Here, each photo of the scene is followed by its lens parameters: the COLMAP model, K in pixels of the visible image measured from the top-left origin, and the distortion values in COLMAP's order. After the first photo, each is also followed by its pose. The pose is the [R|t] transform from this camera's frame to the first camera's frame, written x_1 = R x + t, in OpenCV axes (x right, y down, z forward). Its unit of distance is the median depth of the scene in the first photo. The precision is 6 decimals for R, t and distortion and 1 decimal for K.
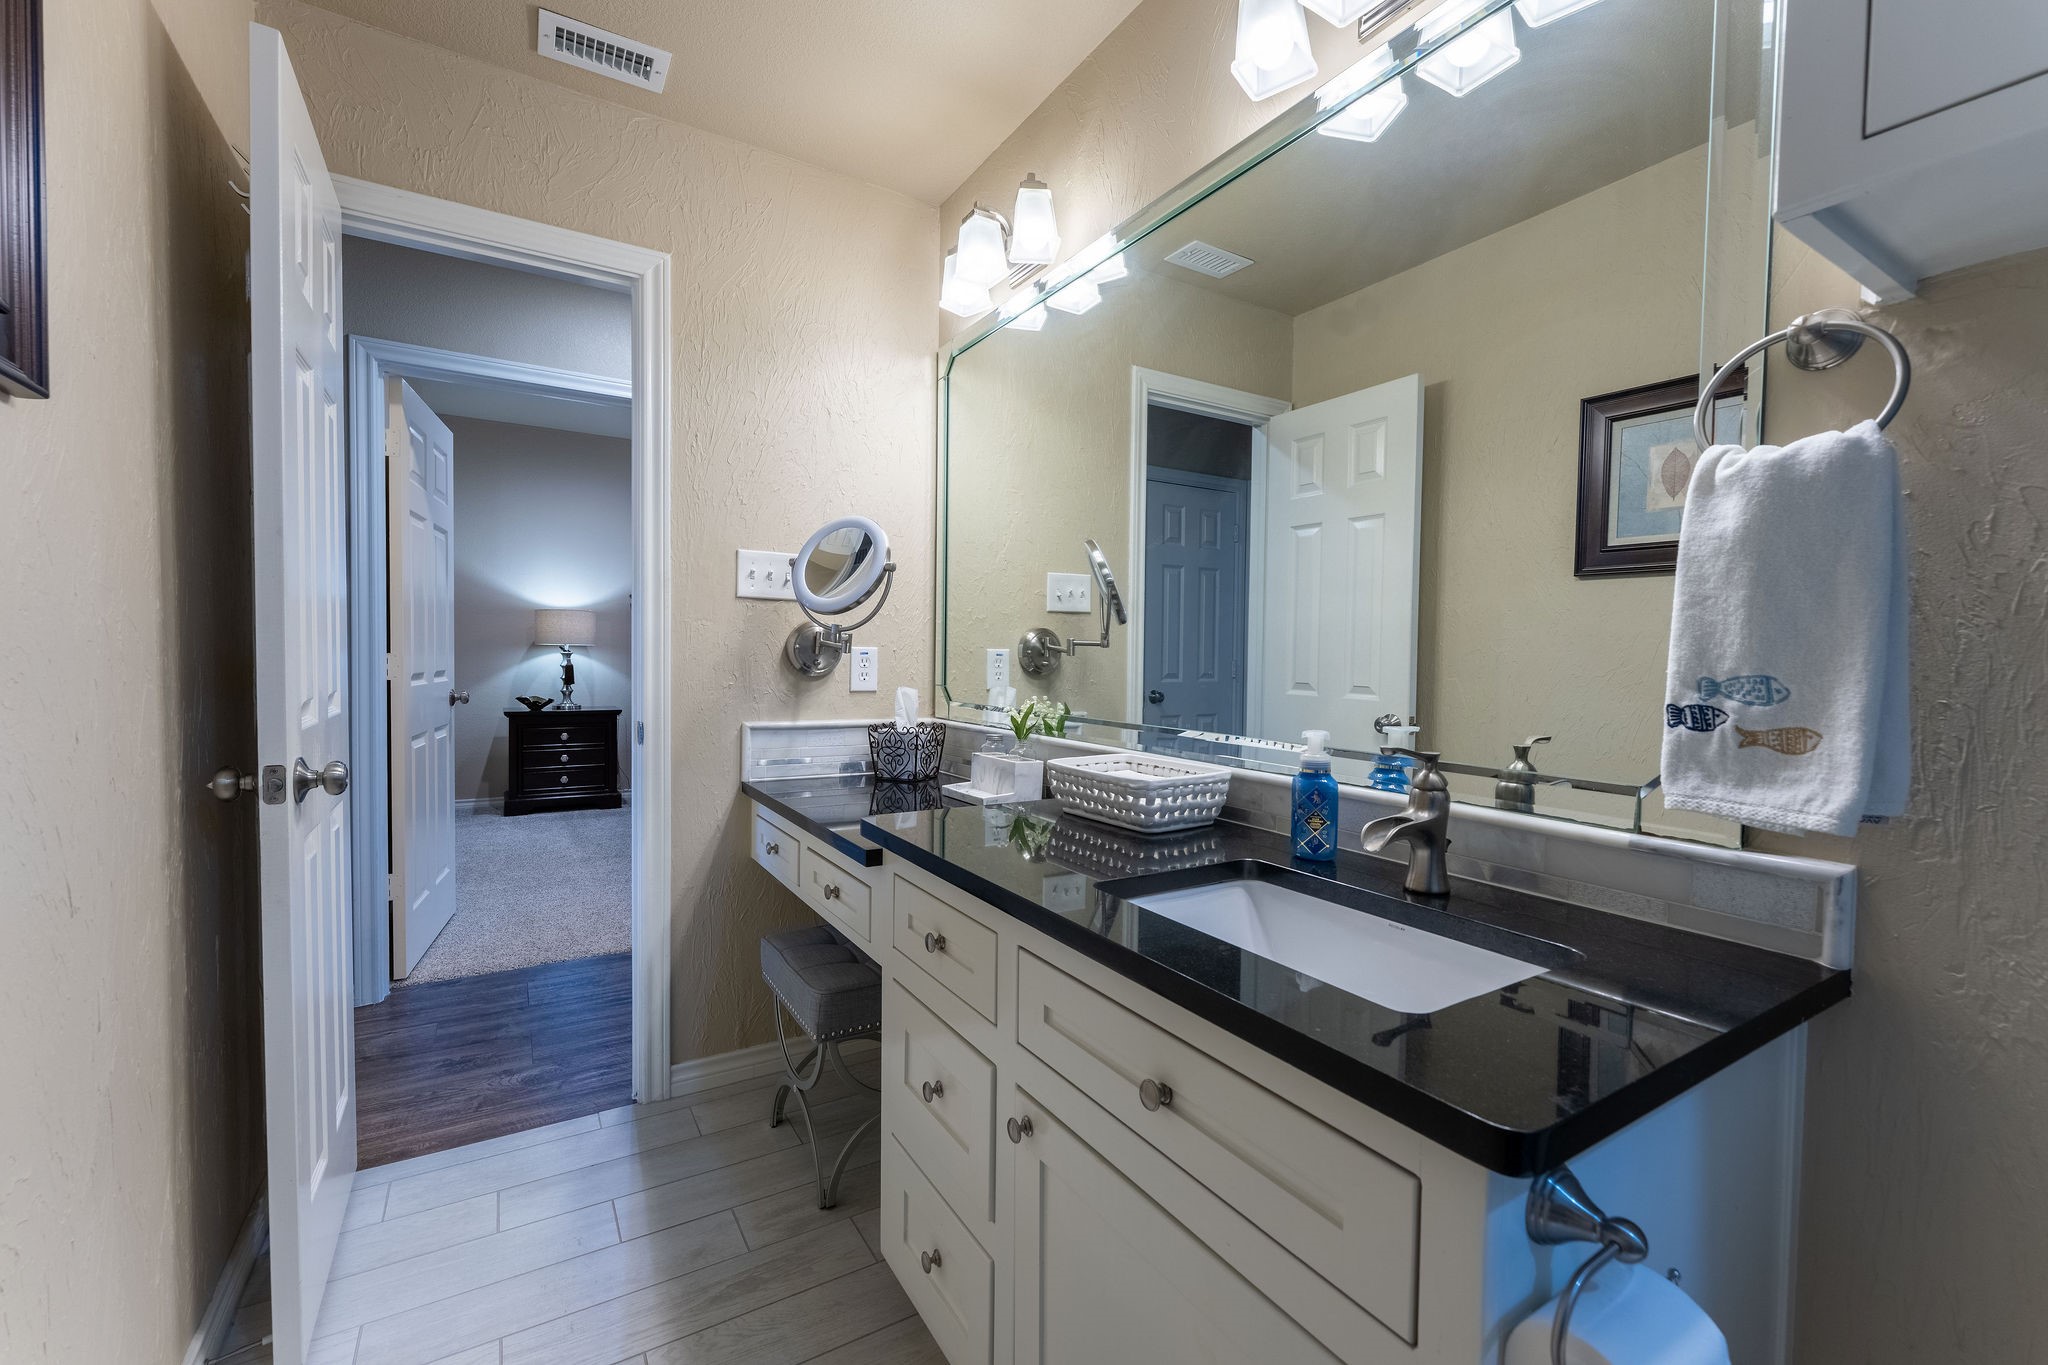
lens RADIAL K [[819.4, 0, 1020.1], [0, 819.4, 679.2], [0, 0, 1]] dist [-0.001719, 0.000113]
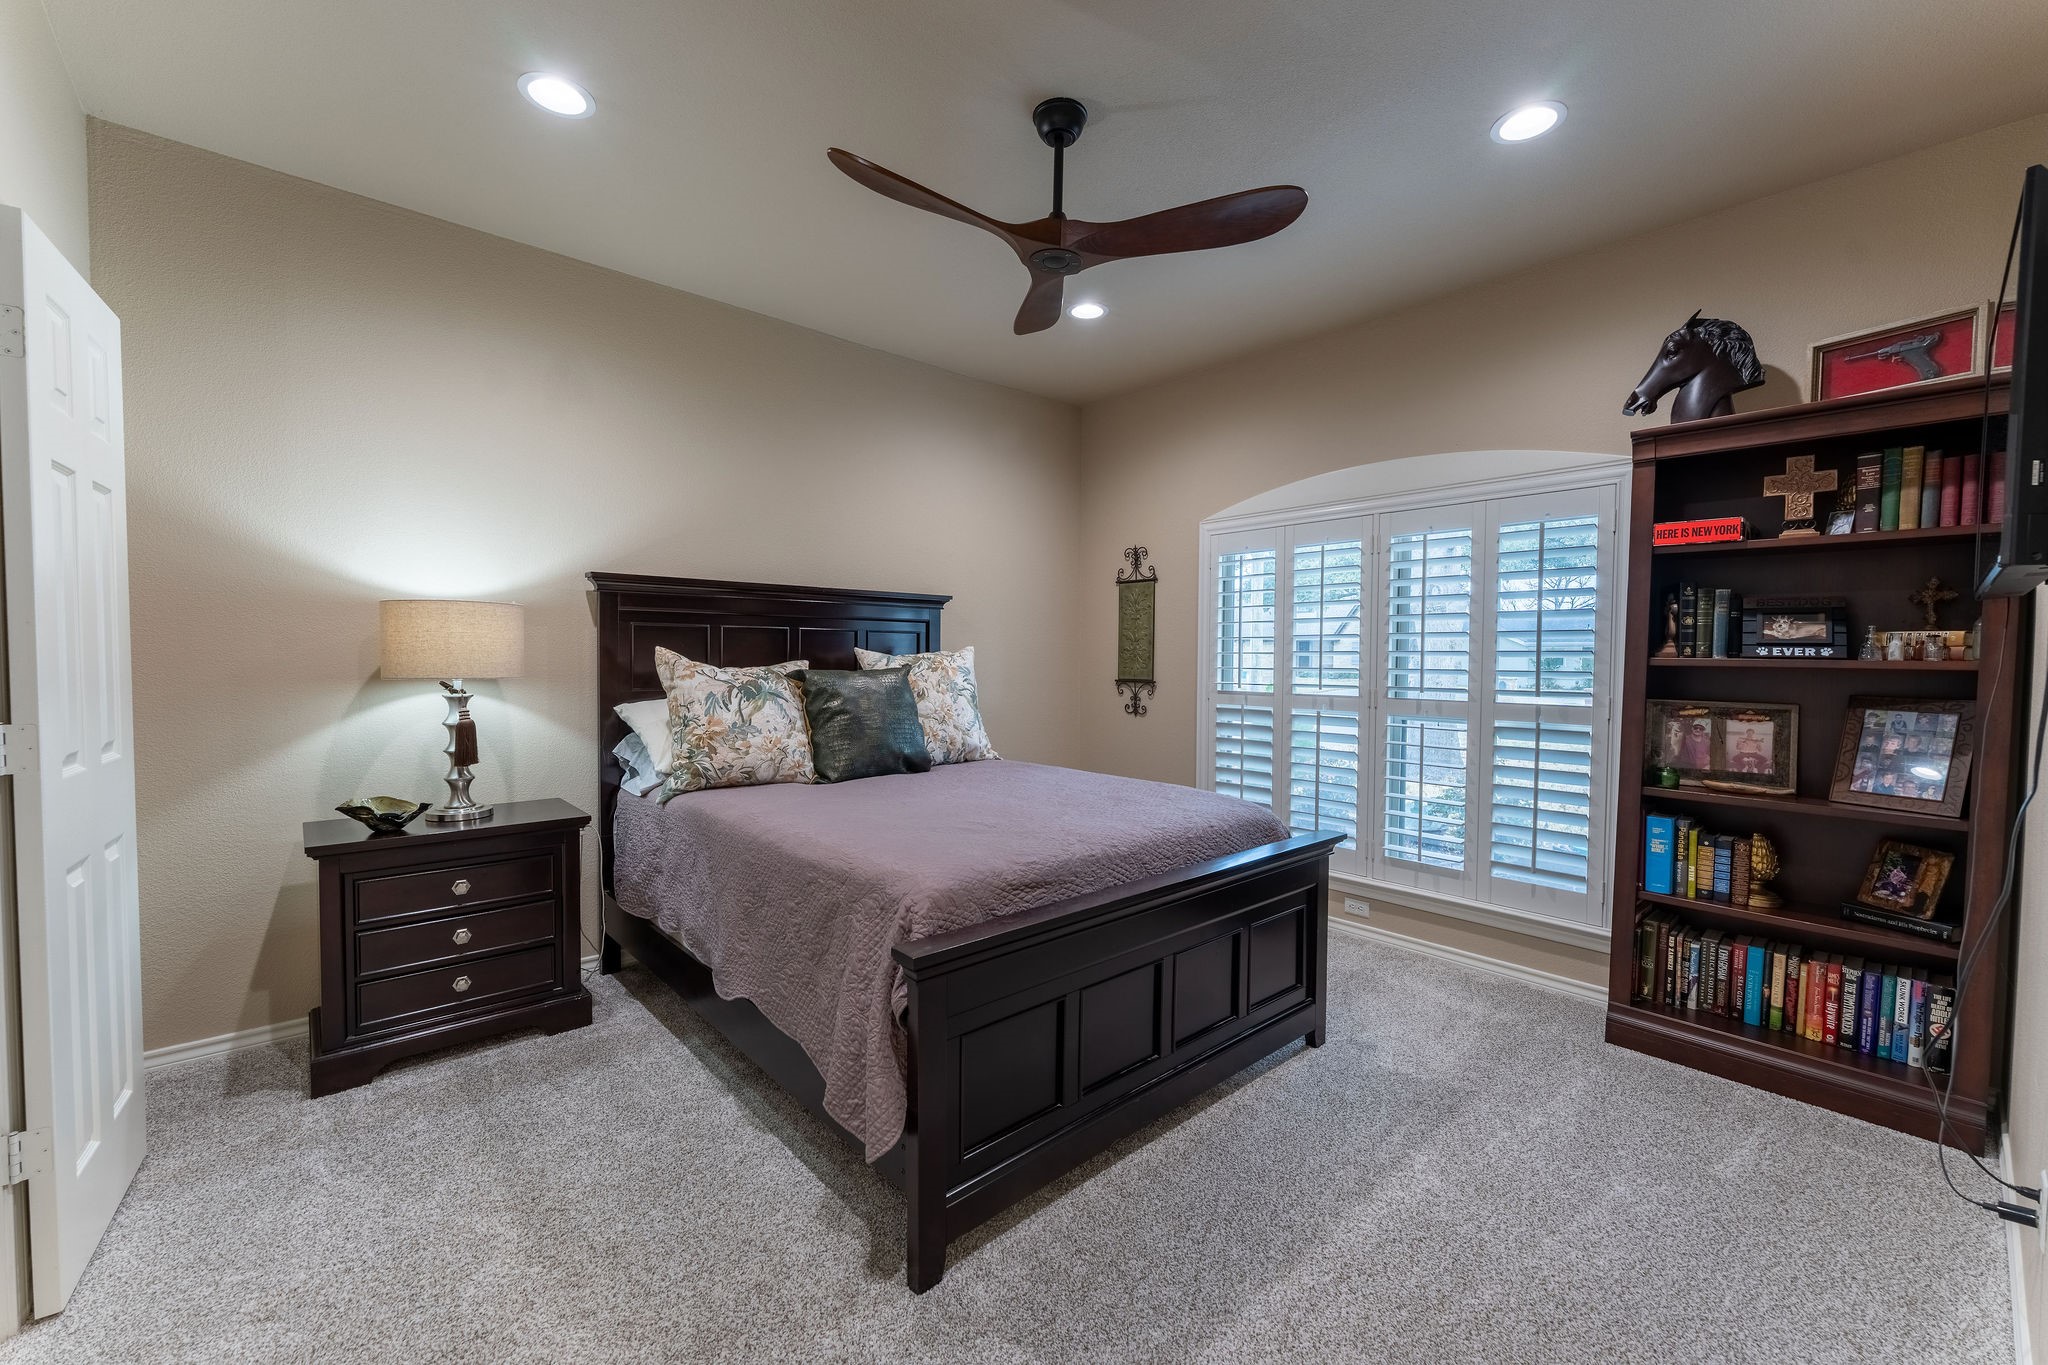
lens RADIAL K [[819.4, 0, 1023.6], [0, 819.4, 686.0], [0, 0, 1]] dist [-0.001719, 0.000113]
pose [[0.987062, -0.011974, 0.159890, -0.318177], [0.010533, 0.999896, 0.009854, -0.038622], [-0.159991, -0.008042, 0.987086, 0.504564]]
